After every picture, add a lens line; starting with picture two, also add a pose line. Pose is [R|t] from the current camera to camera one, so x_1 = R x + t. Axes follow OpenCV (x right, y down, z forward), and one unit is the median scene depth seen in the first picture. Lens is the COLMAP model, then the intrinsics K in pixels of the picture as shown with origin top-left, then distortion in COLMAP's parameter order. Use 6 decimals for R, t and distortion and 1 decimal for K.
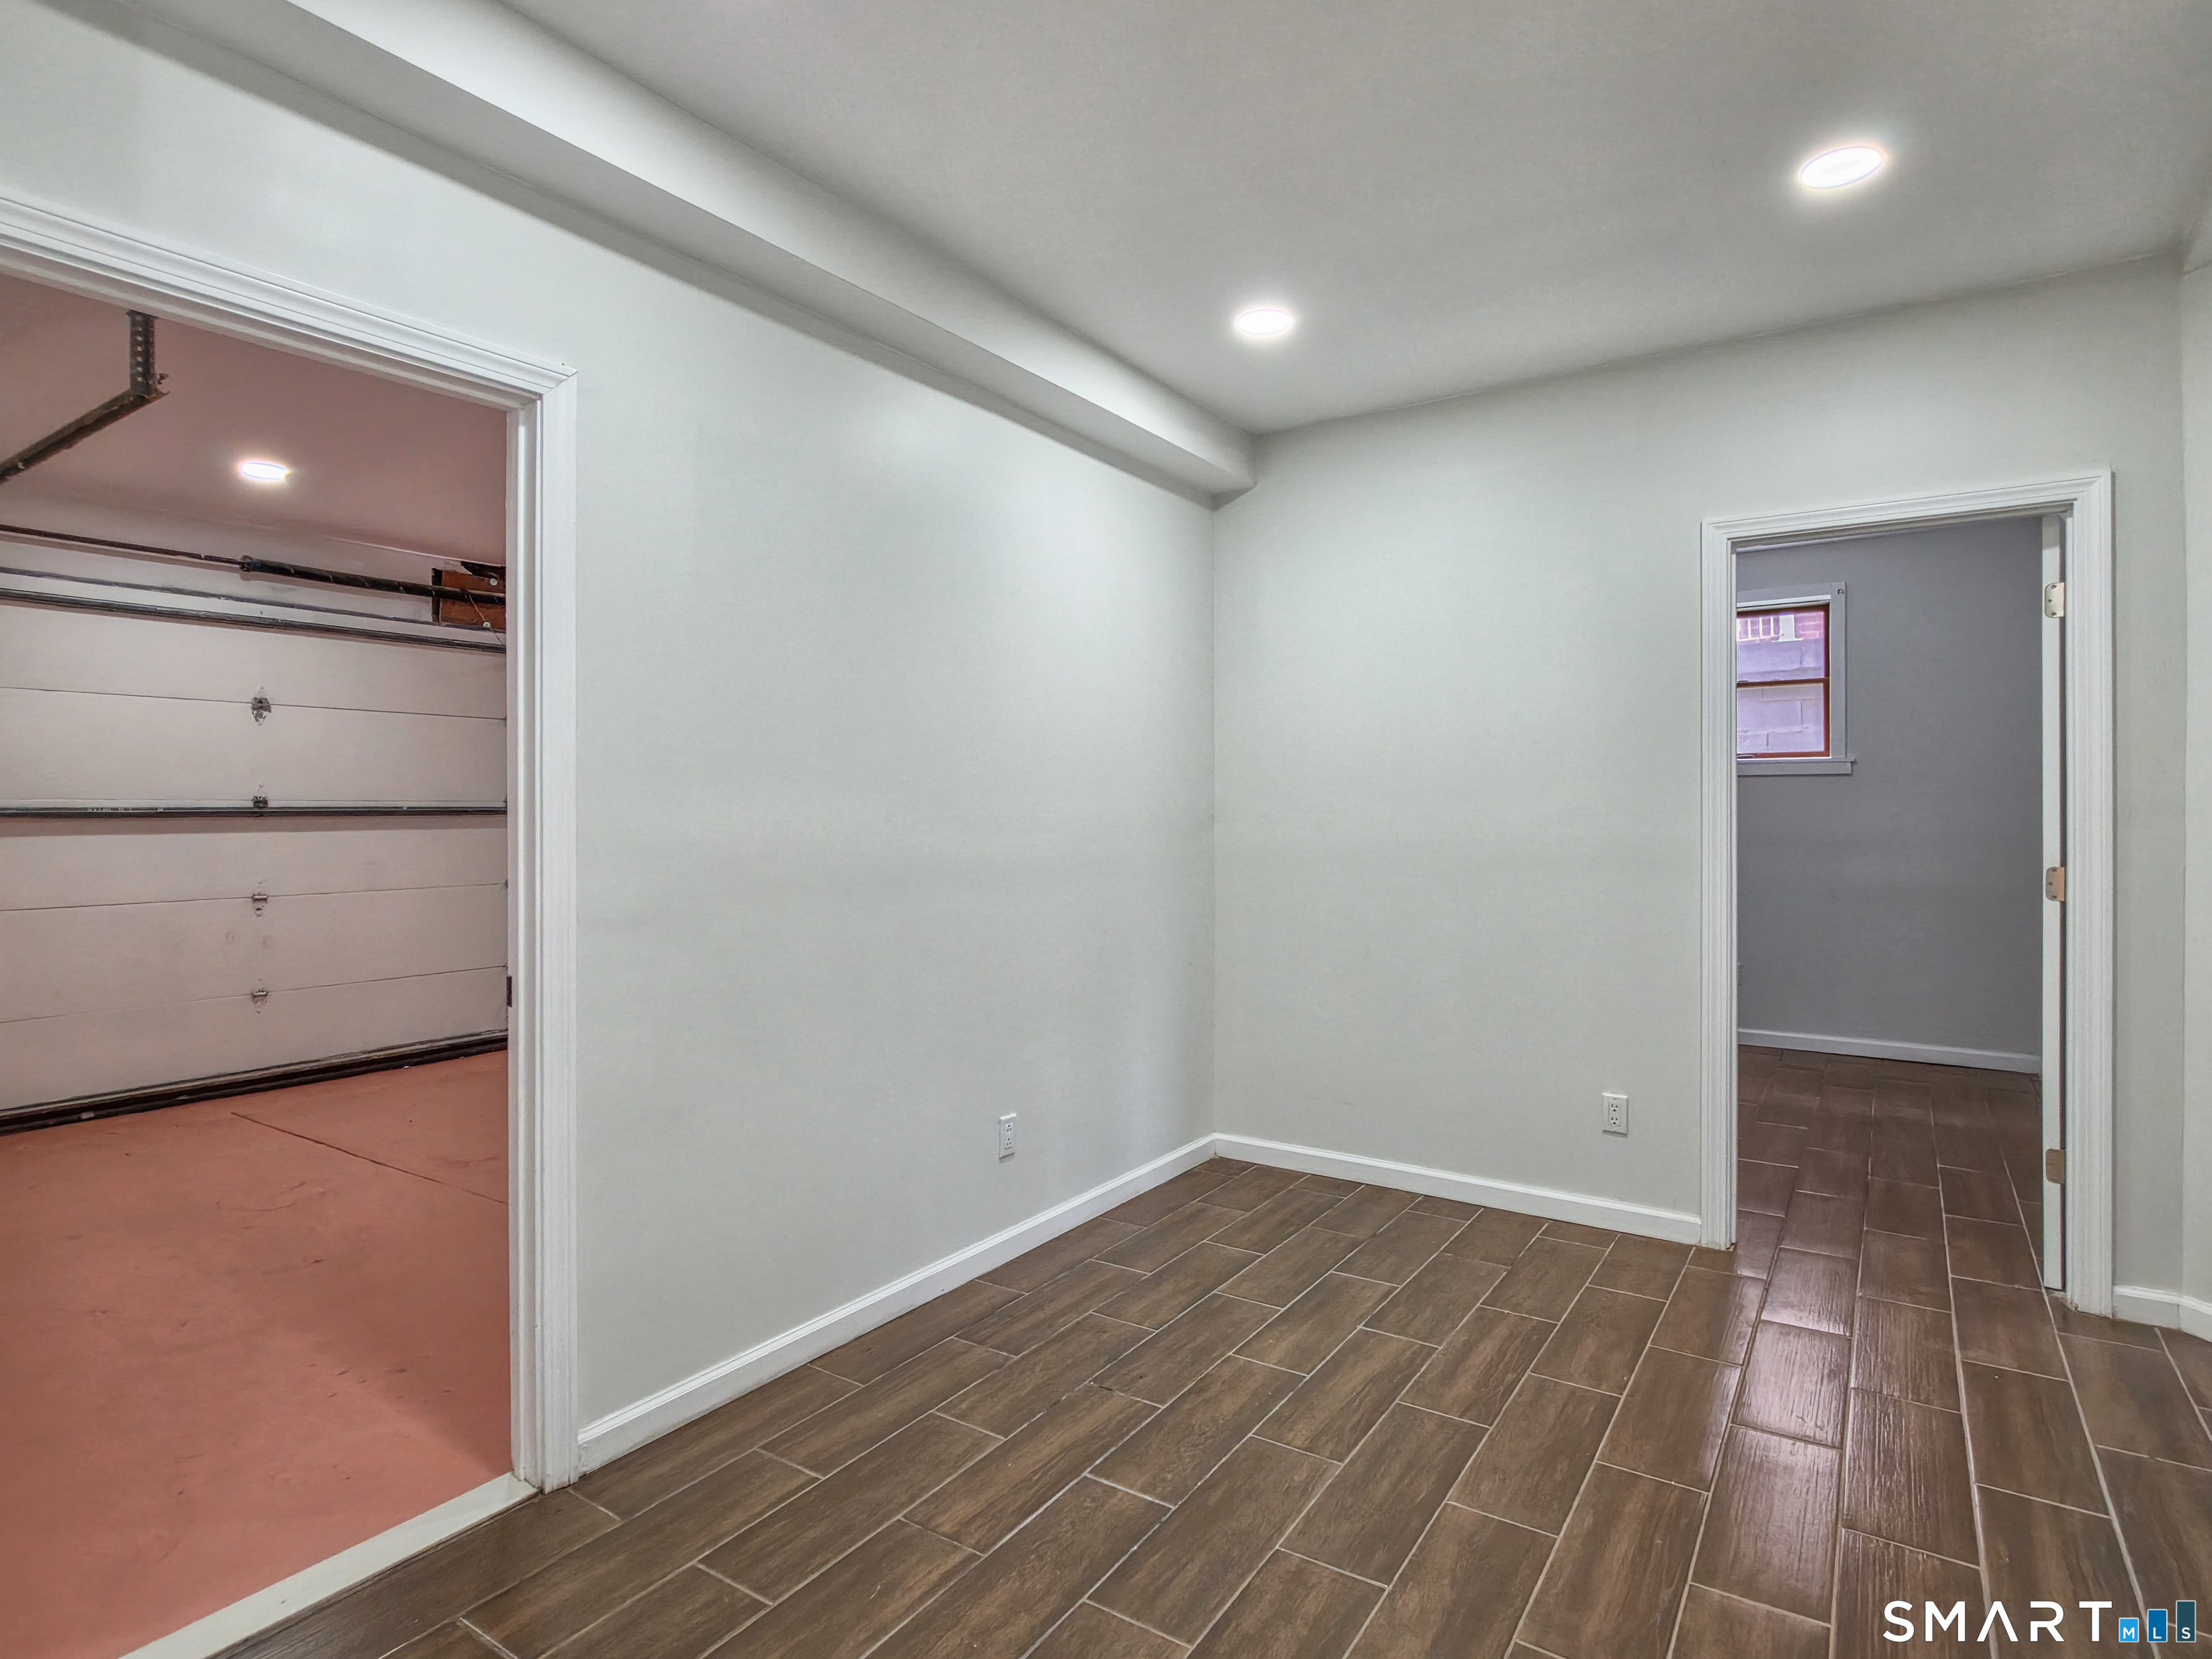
lens RADIAL K [[1158.2, 0, 1074.4], [0, 1158.2, 794.9], [0, 0, 1]] dist [-0.005546, -0.001839]
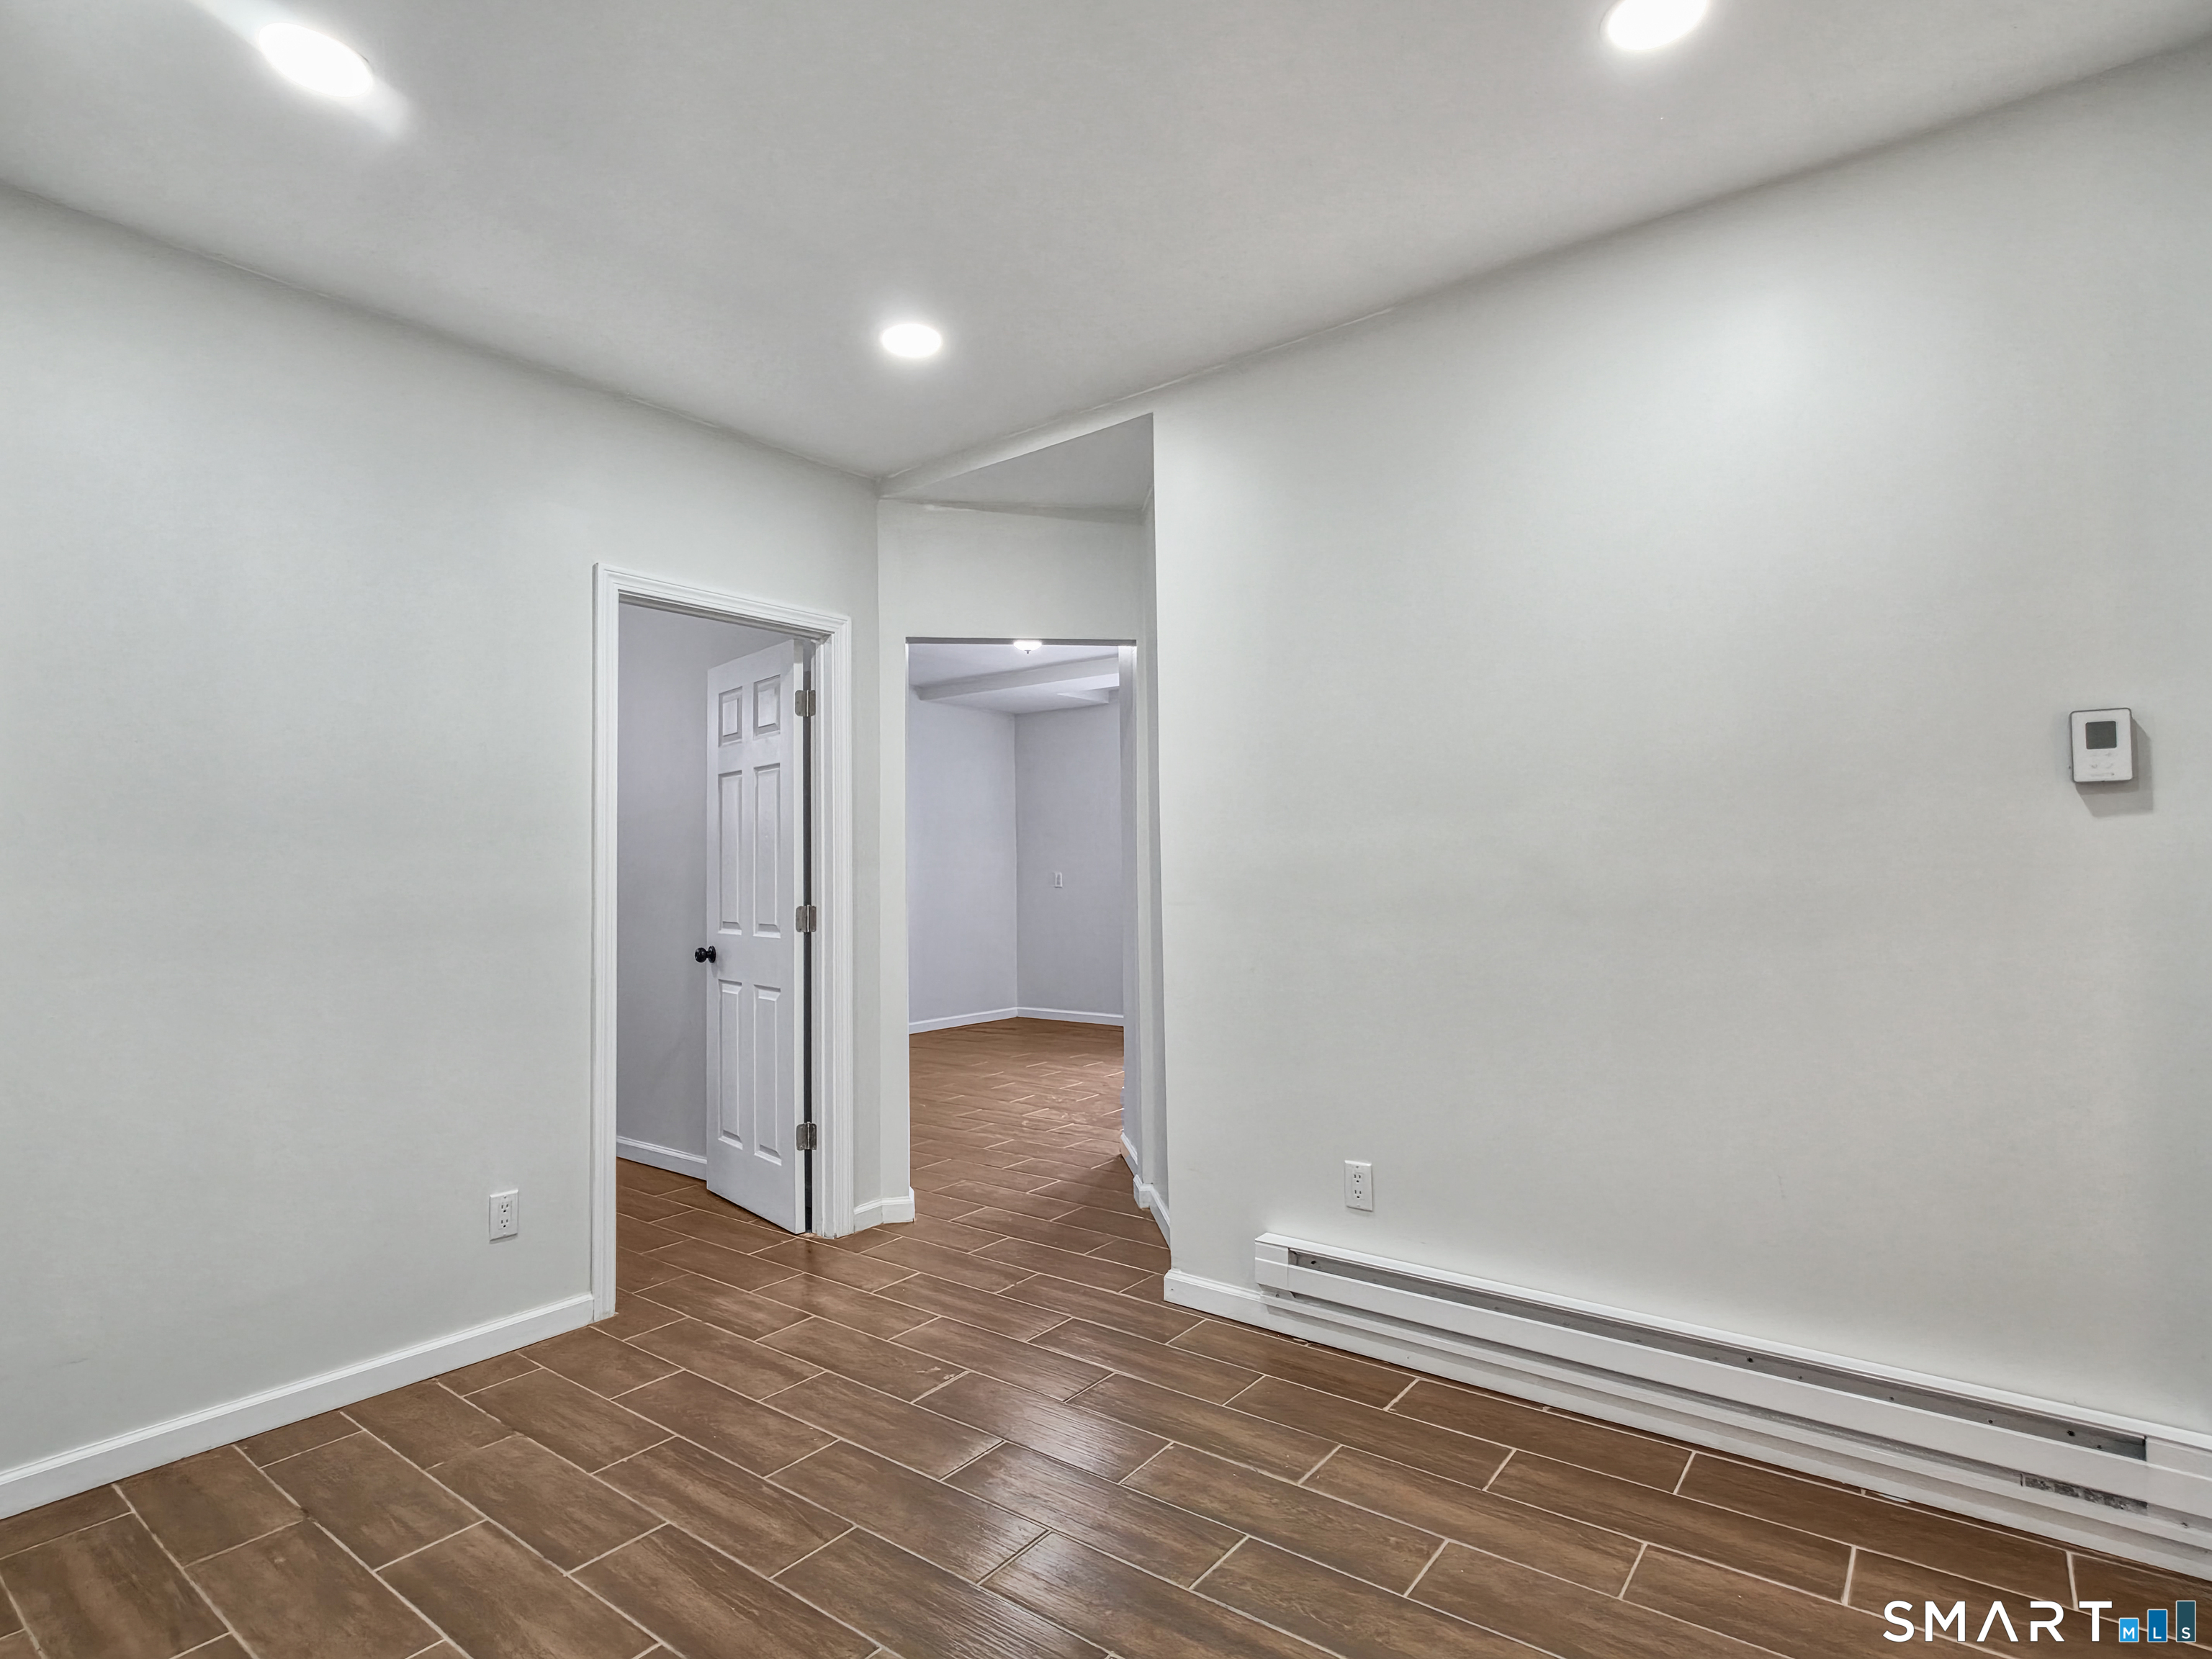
lens RADIAL K [[1158.2, 0, 1091.8], [0, 1158.2, 814.7], [0, 0, 1]] dist [-0.005546, -0.001839]
pose [[0.051435, 0.048294, 0.997508, -0.437638], [0.002514, 0.998821, -0.048487, 0.023086], [-0.998673, 0.005001, 0.051253, 0.588556]]
